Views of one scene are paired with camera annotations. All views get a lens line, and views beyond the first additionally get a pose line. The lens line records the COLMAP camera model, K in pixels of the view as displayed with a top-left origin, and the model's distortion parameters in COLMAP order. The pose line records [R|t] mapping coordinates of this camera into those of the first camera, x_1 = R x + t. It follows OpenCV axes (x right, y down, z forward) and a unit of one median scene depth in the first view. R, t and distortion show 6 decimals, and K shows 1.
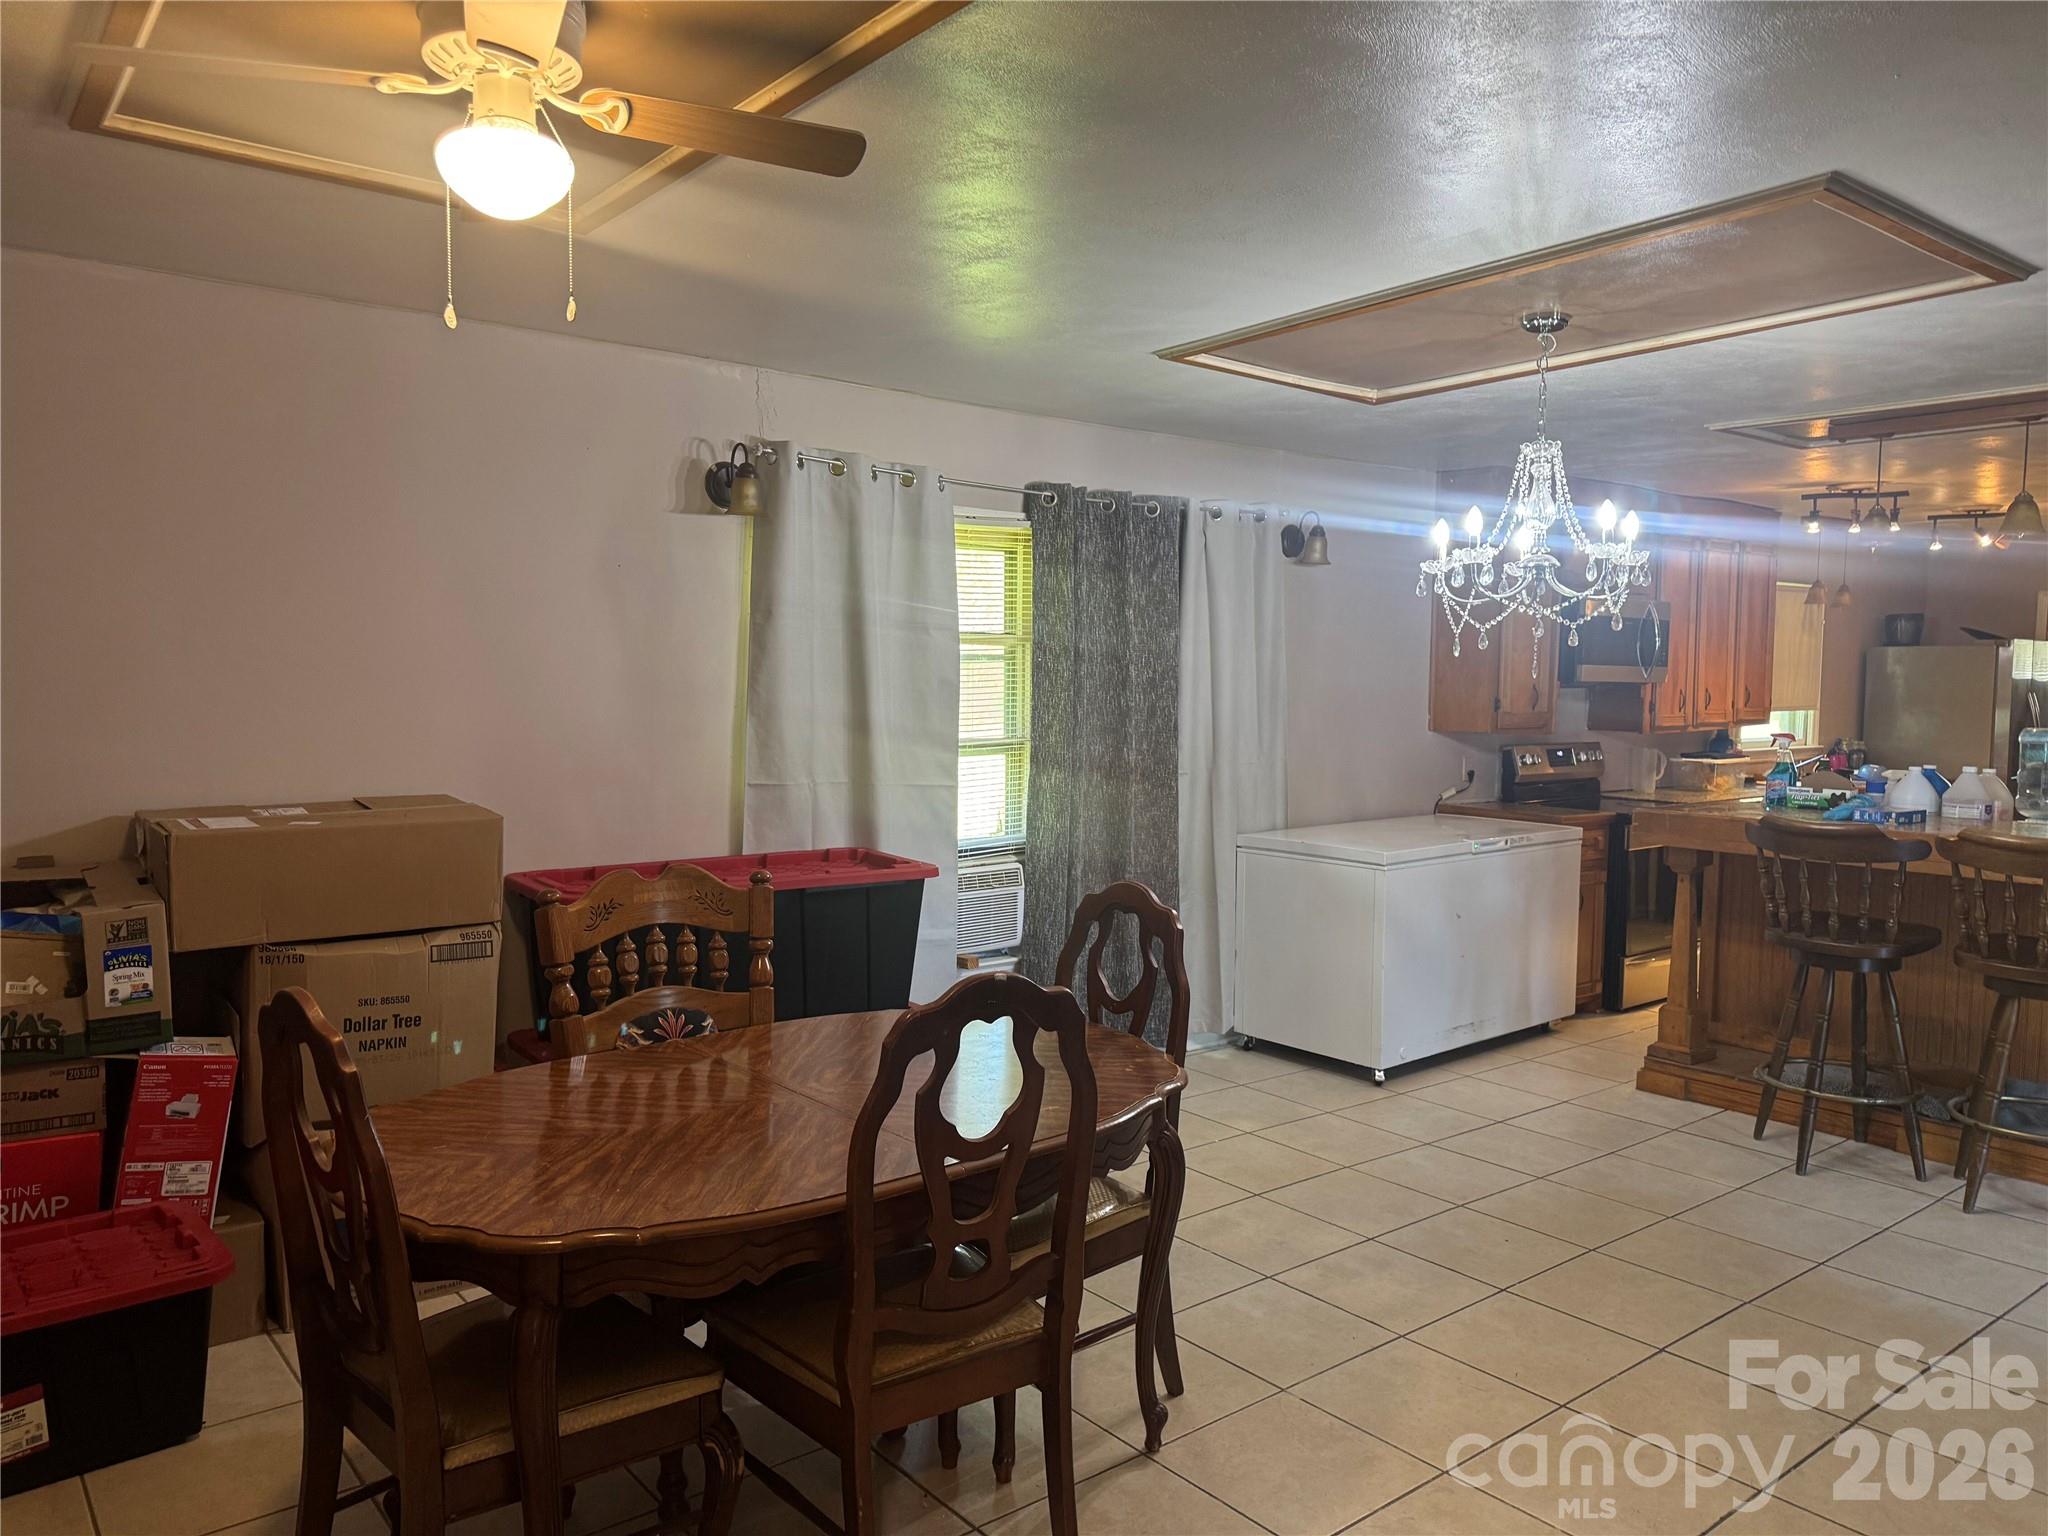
lens RADIAL K [[1437.5, 0, 1020.0], [0, 1437.5, 773.2], [0, 0, 1]] dist [0.065312, -0.084779]
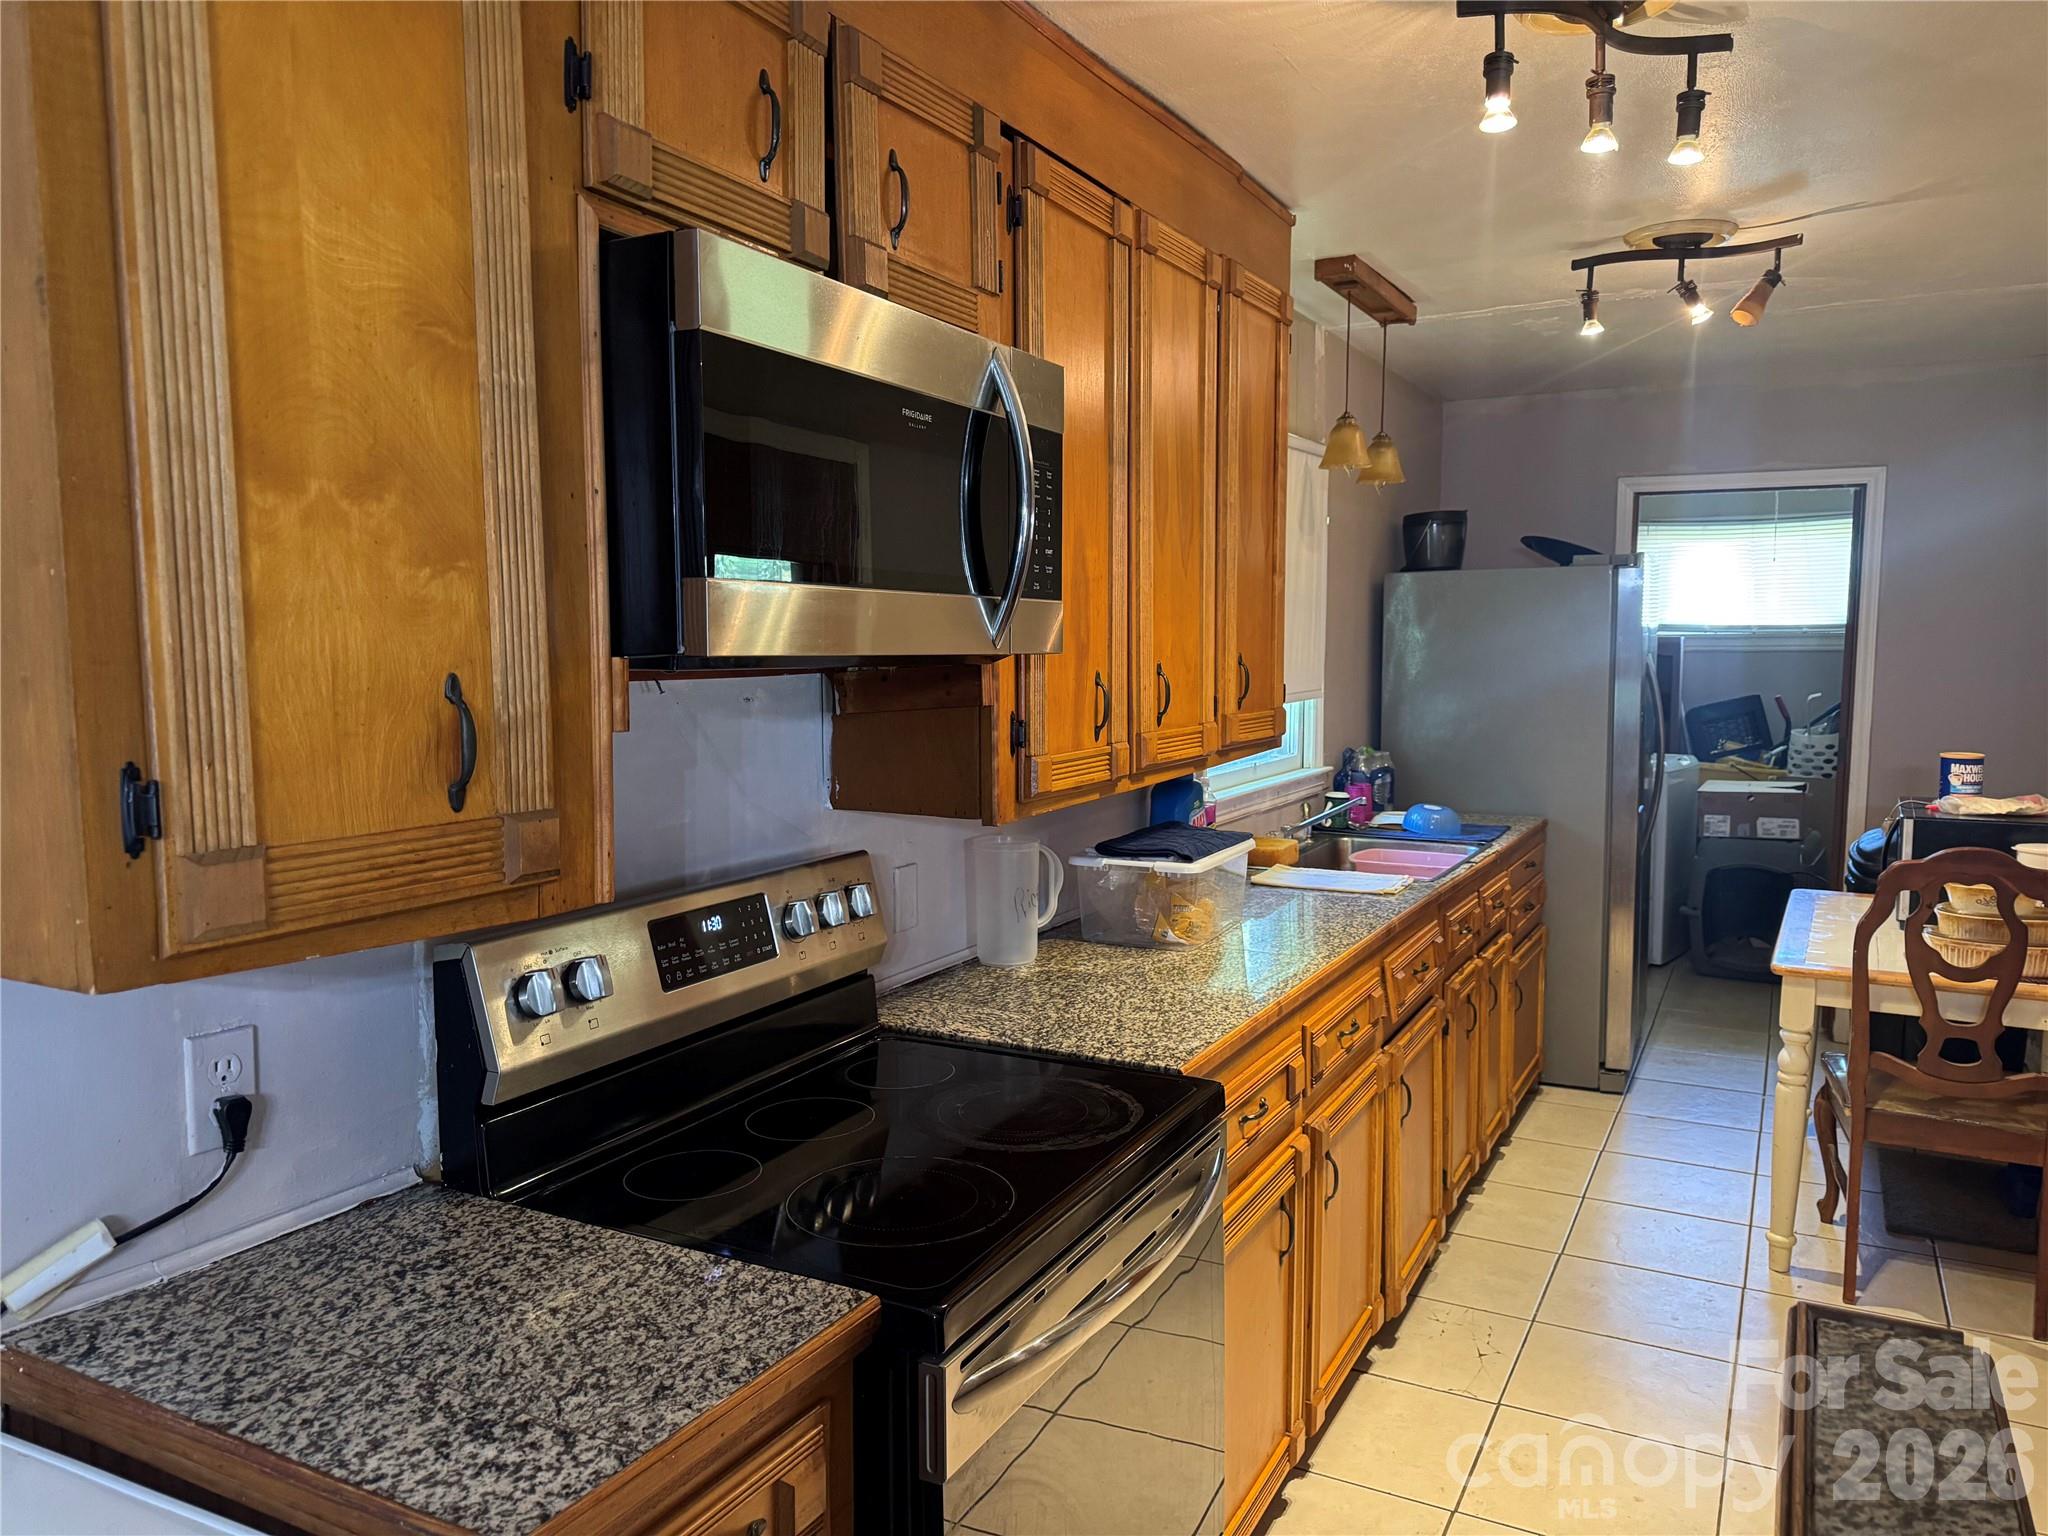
lens RADIAL K [[1437.5, 0, 973.7], [0, 1437.5, 786.0], [0, 0, 1]] dist [0.065312, -0.084779]
pose [[0.929252, -0.053290, 0.365583, 0.432759], [0.041668, 0.998346, 0.039612, -0.063796], [-0.367090, -0.021576, 0.929935, 0.990011]]
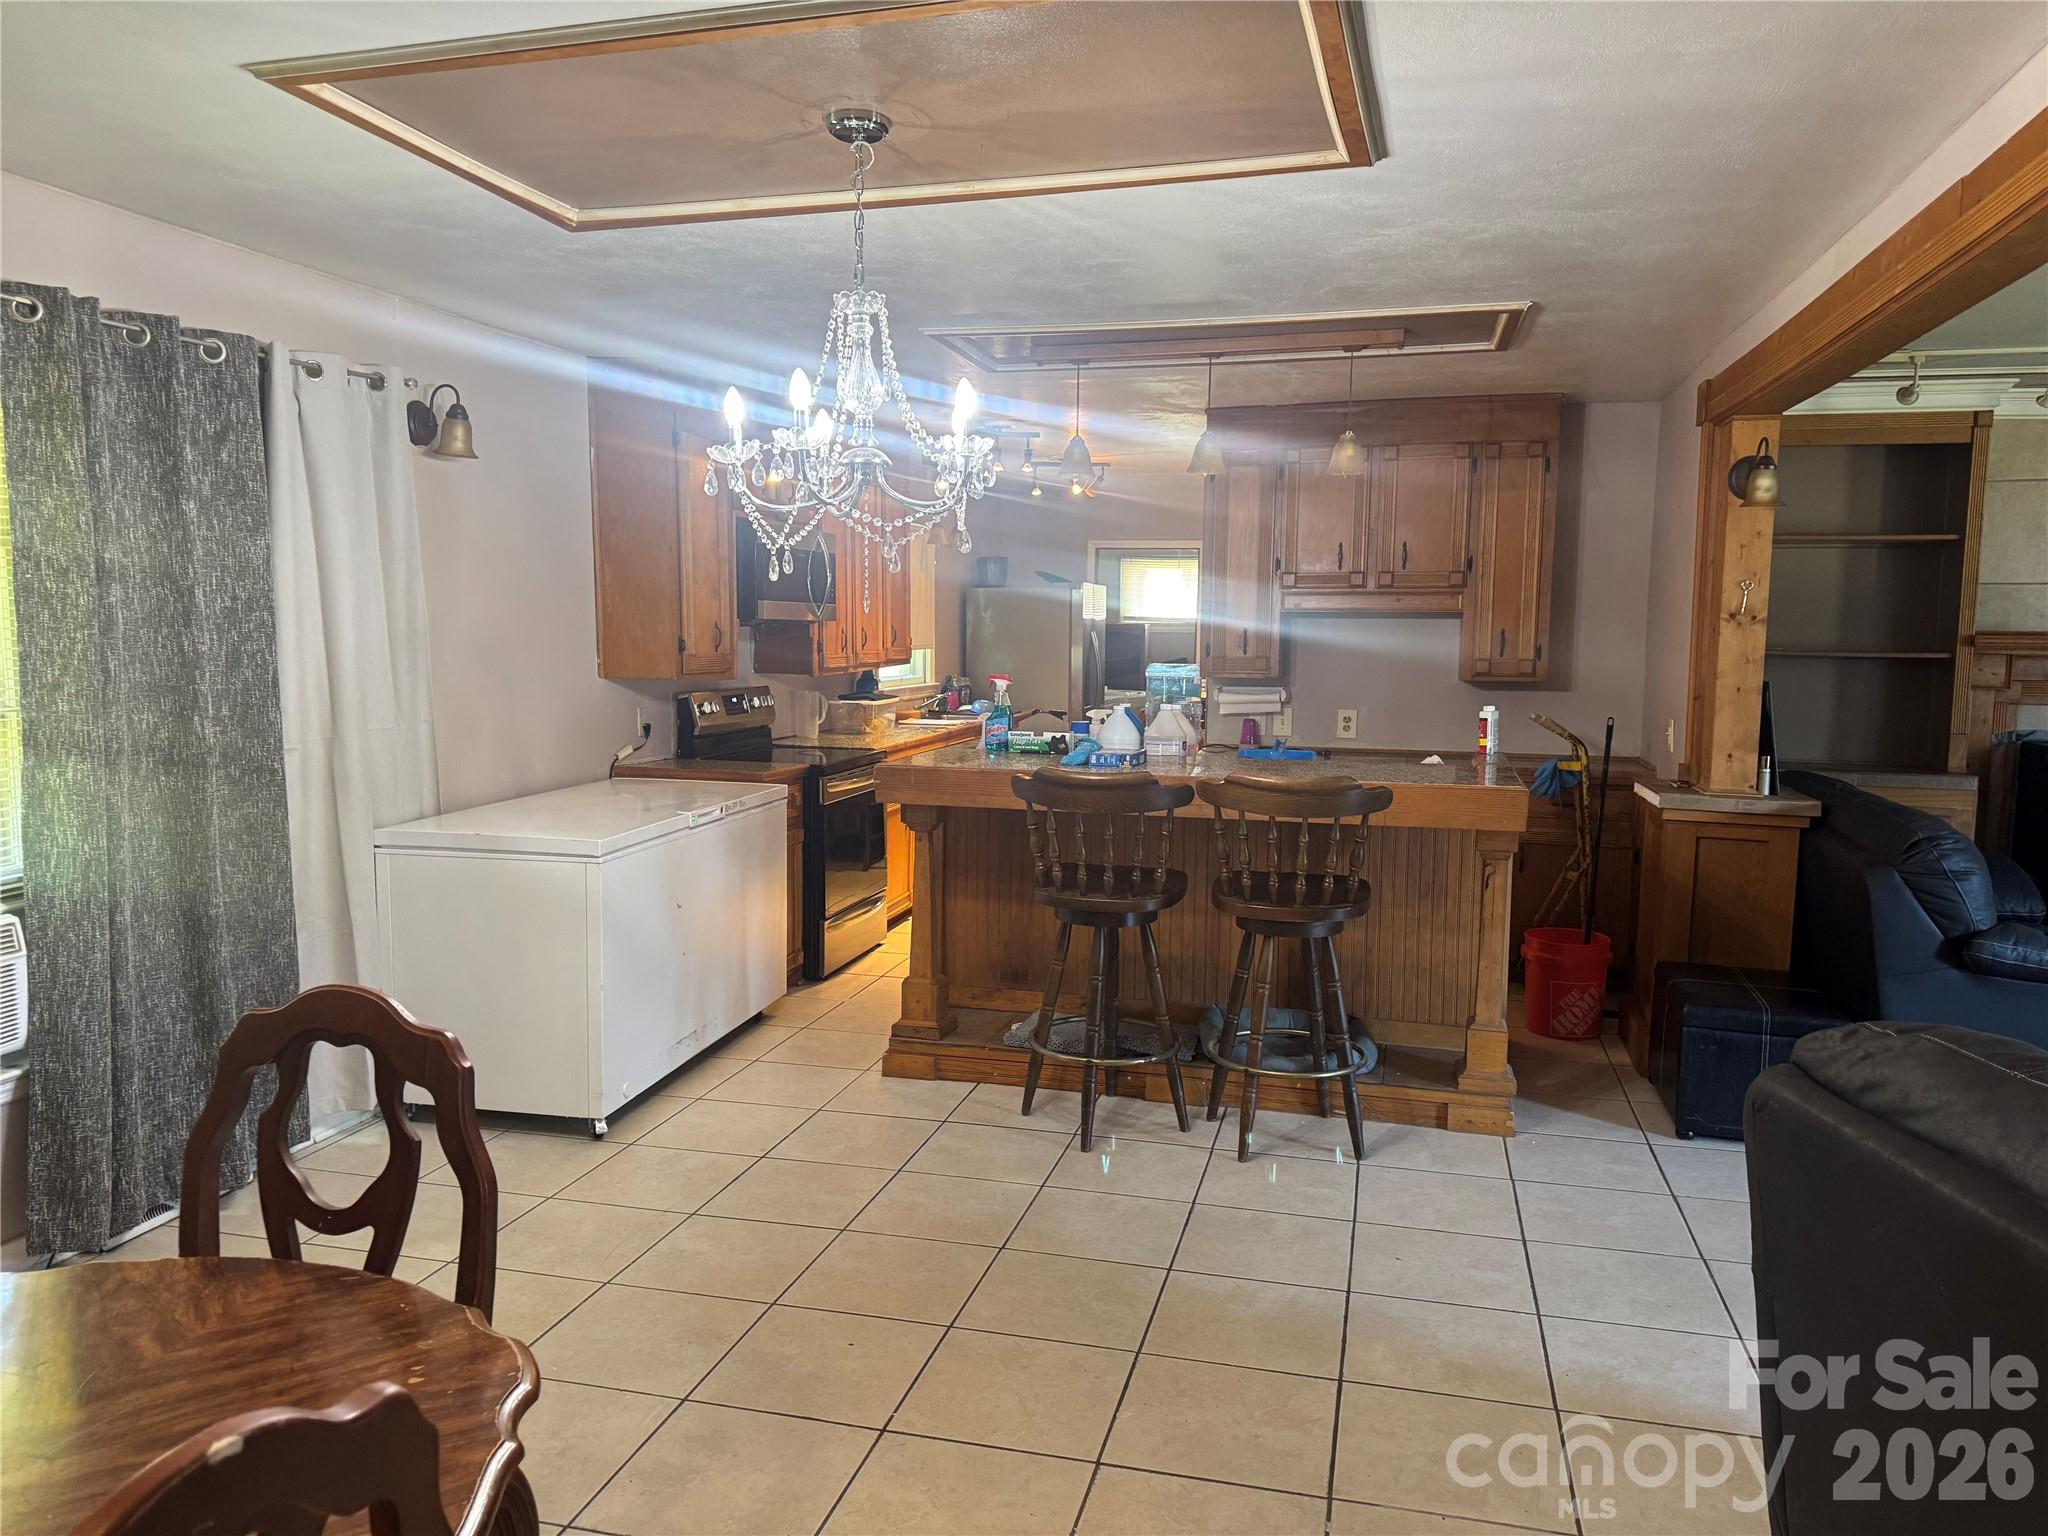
lens RADIAL K [[1437.5, 0, 1046.0], [0, 1437.5, 776.0], [0, 0, 1]] dist [0.065312, -0.084779]
pose [[0.791395, -0.064328, 0.607911, -0.023503], [0.037696, 0.997691, 0.056501, -0.013099], [-0.610142, -0.021799, 0.791992, 0.242359]]
